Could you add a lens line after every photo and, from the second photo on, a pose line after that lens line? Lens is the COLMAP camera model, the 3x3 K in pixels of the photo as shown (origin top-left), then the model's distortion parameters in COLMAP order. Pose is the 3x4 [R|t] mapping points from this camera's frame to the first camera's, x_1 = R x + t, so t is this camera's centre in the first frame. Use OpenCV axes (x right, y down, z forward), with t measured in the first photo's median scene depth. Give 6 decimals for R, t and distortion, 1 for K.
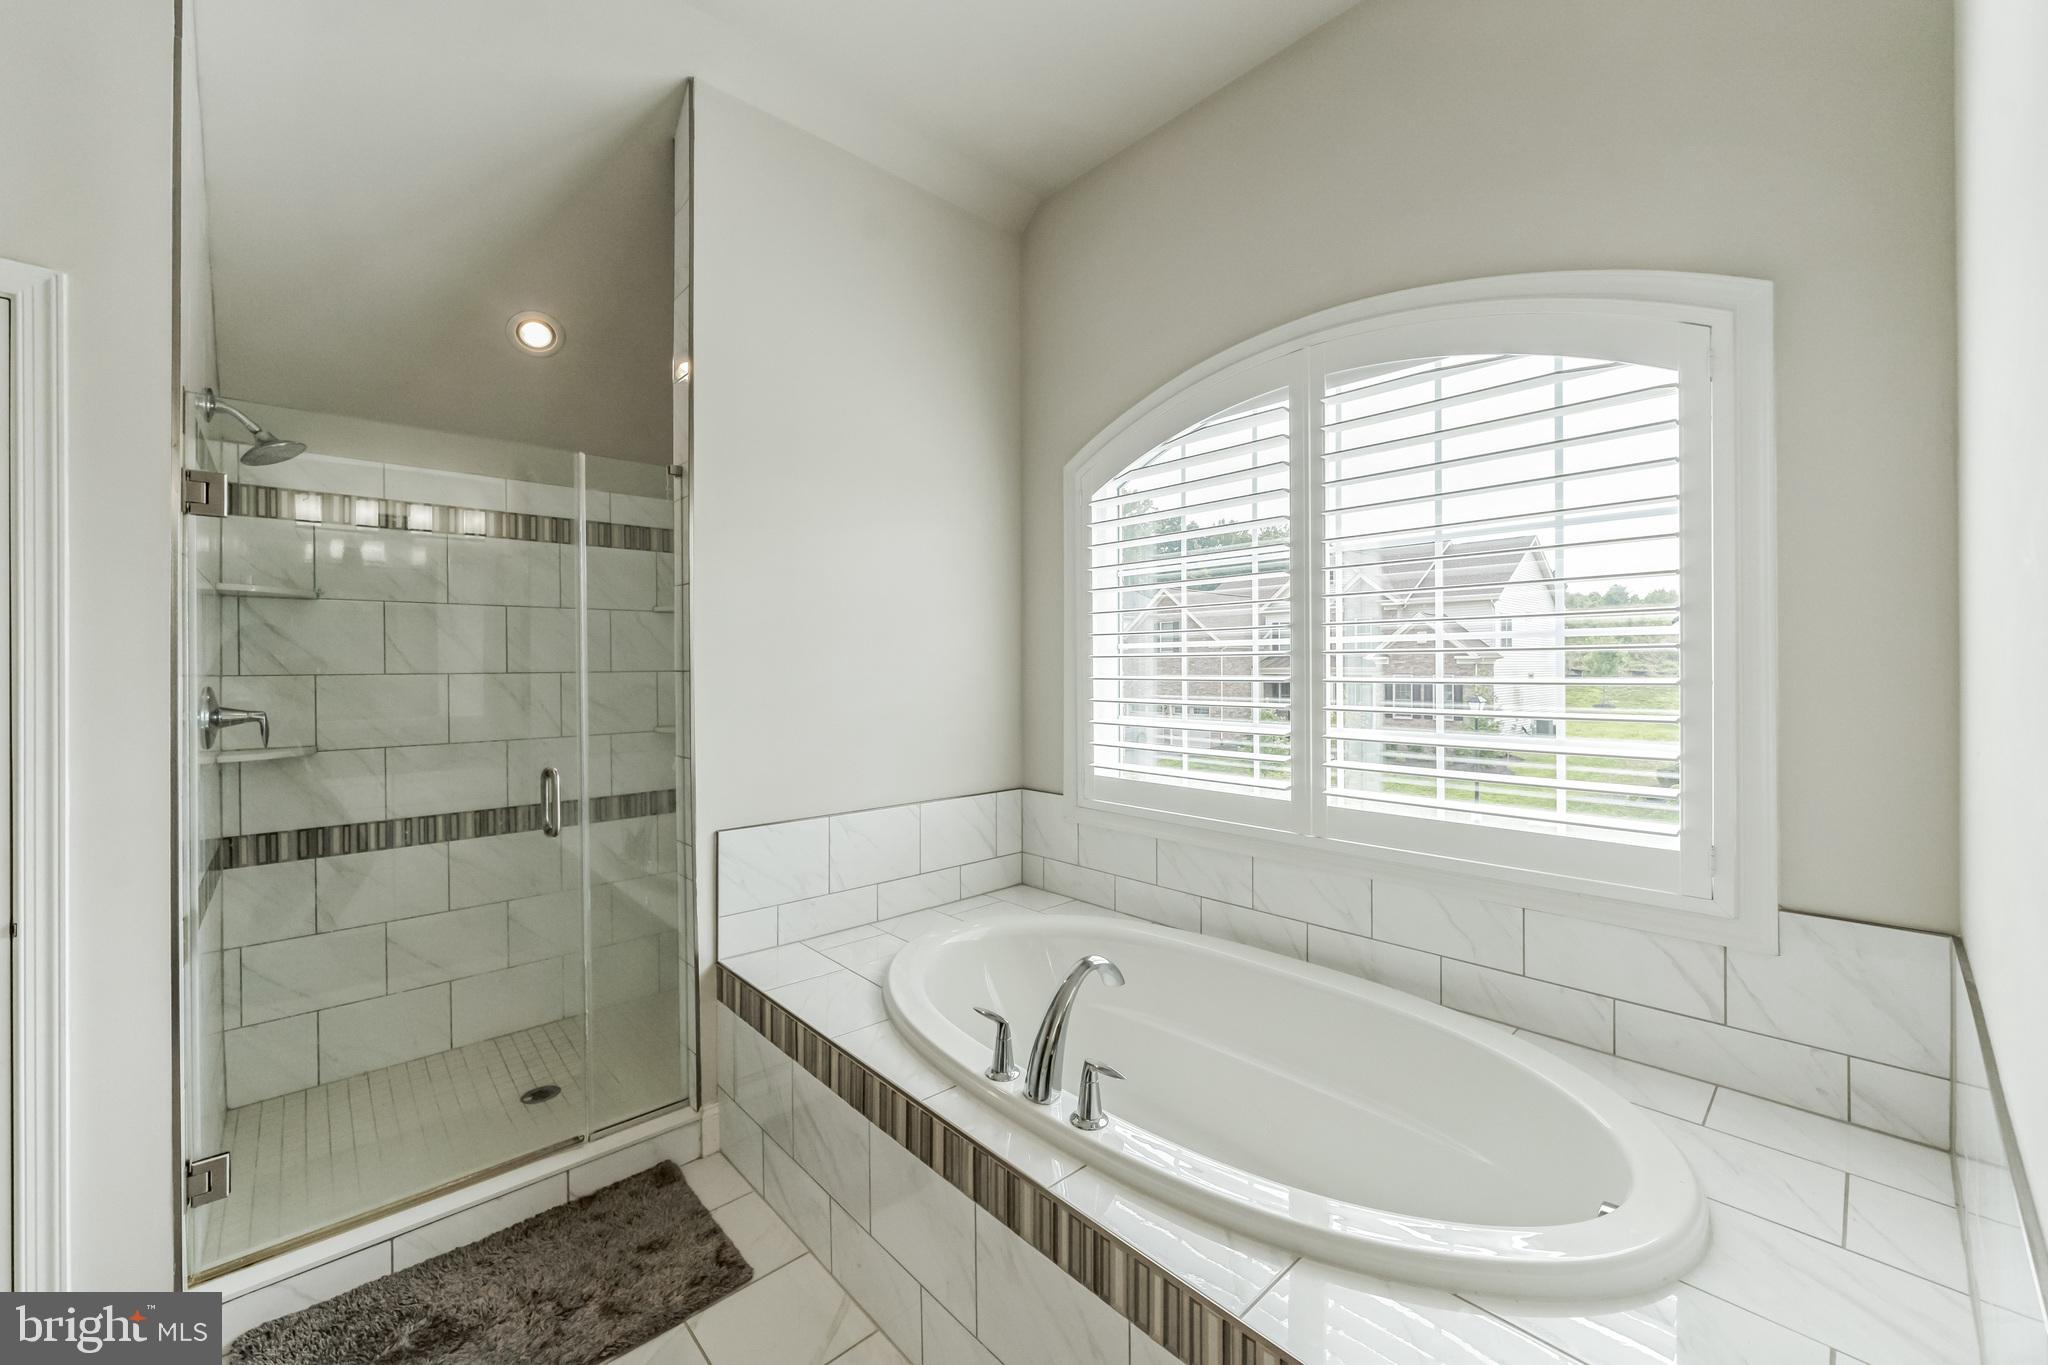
lens RADIAL K [[796.3, 0, 1011.2], [0, 796.3, 664.3], [0, 0, 1]] dist [0.000137, -0.000042]
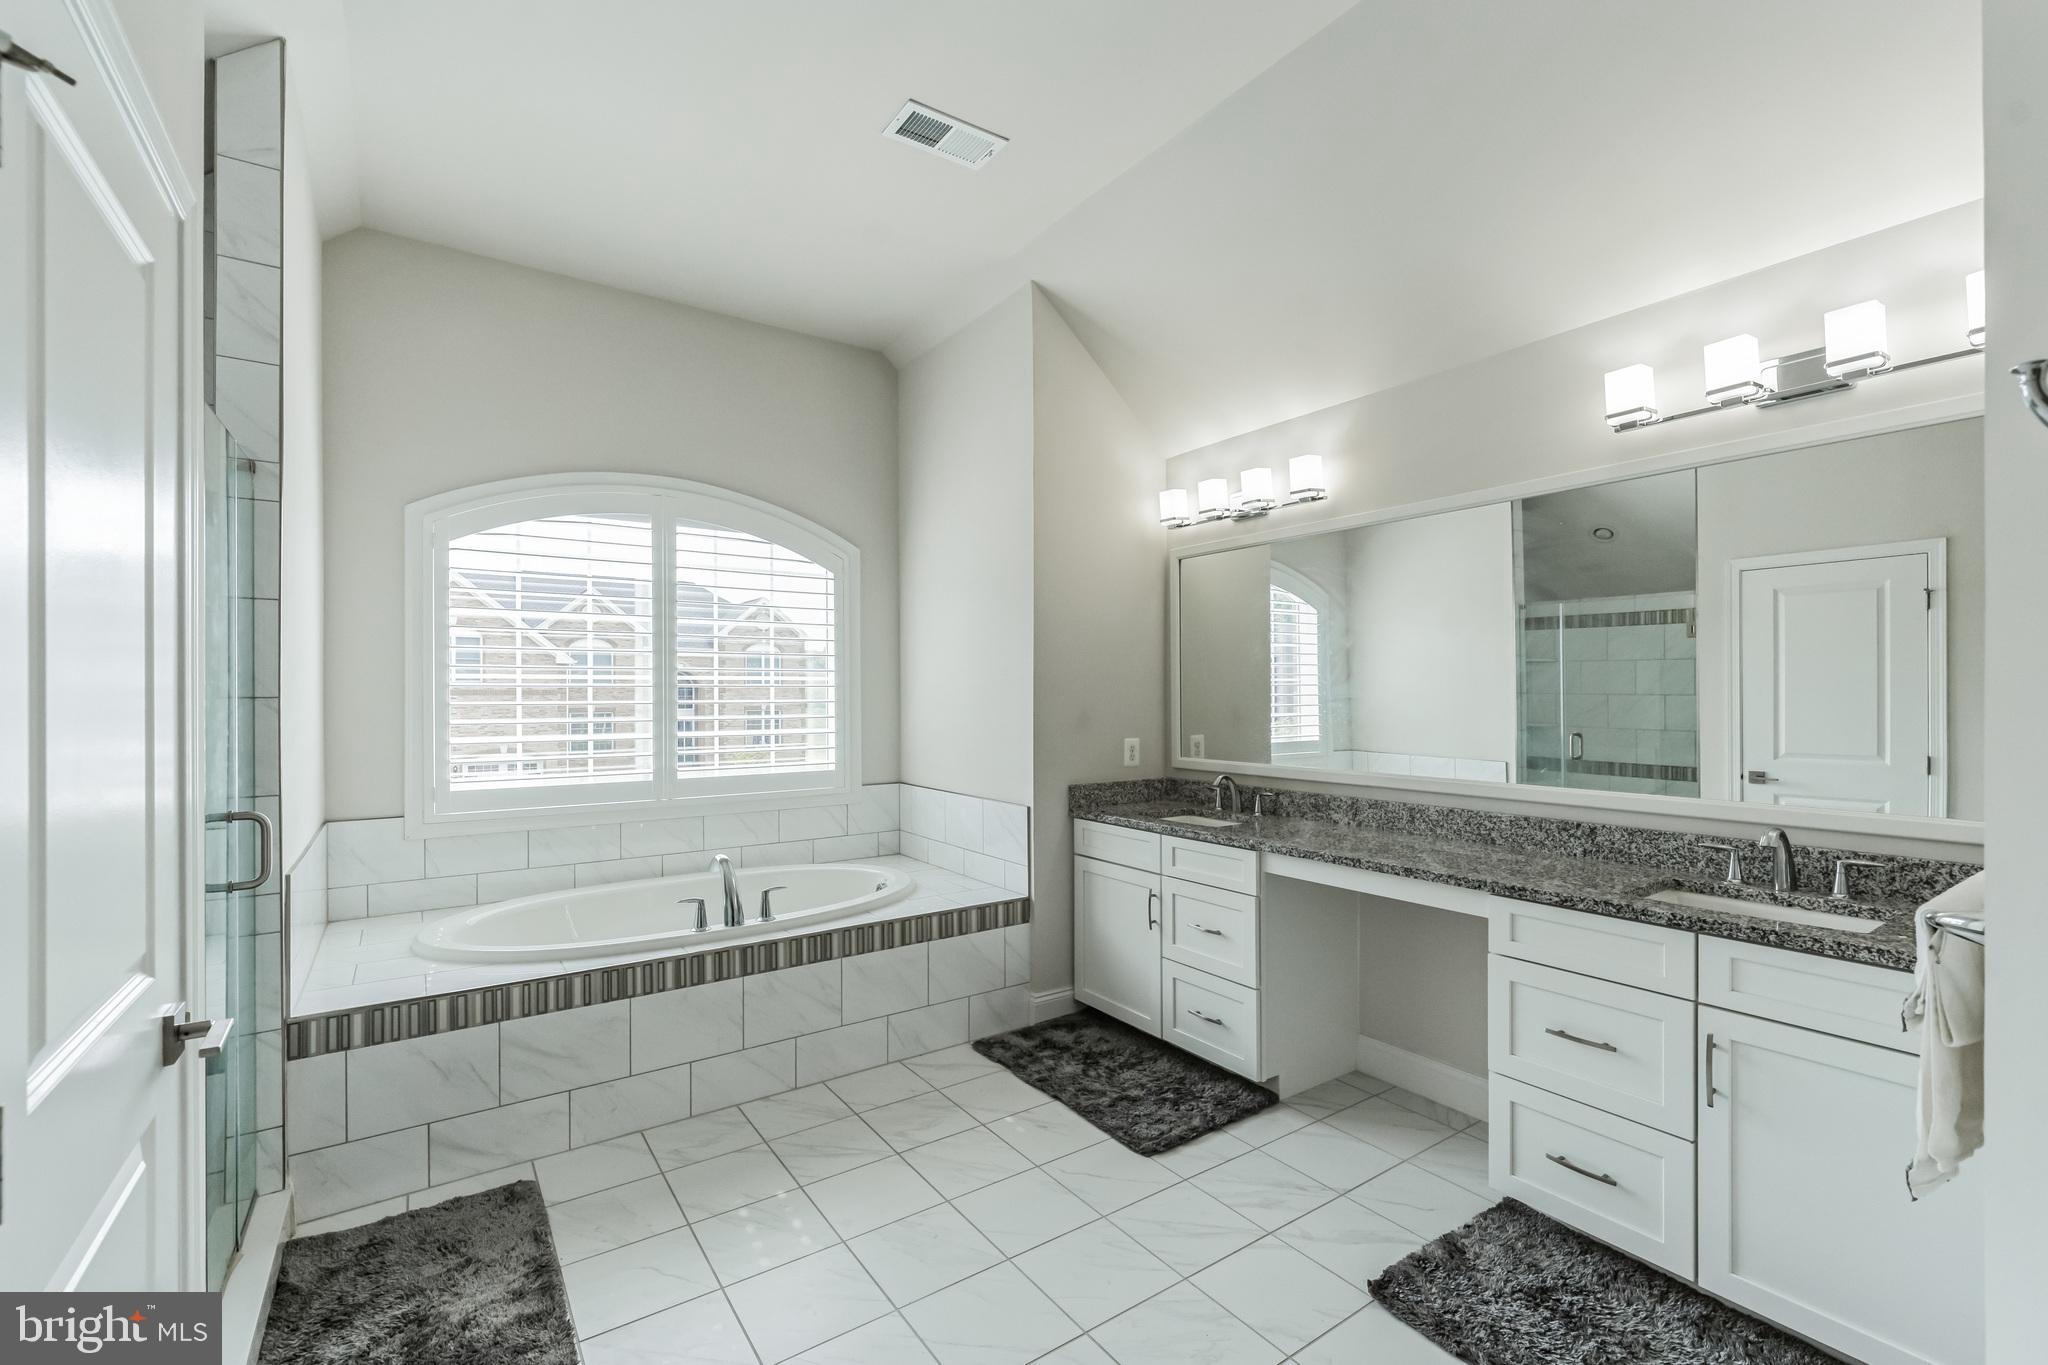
lens RADIAL K [[895.4, 0, 1030.0], [0, 895.4, 688.6], [0, 0, 1]] dist [-0.000413, -0.000030]
pose [[0.123866, 0.006152, 0.992280, -1.132596], [0.001311, 0.999979, -0.006363, 0.003943], [-0.992298, 0.002089, 0.123855, 0.034494]]
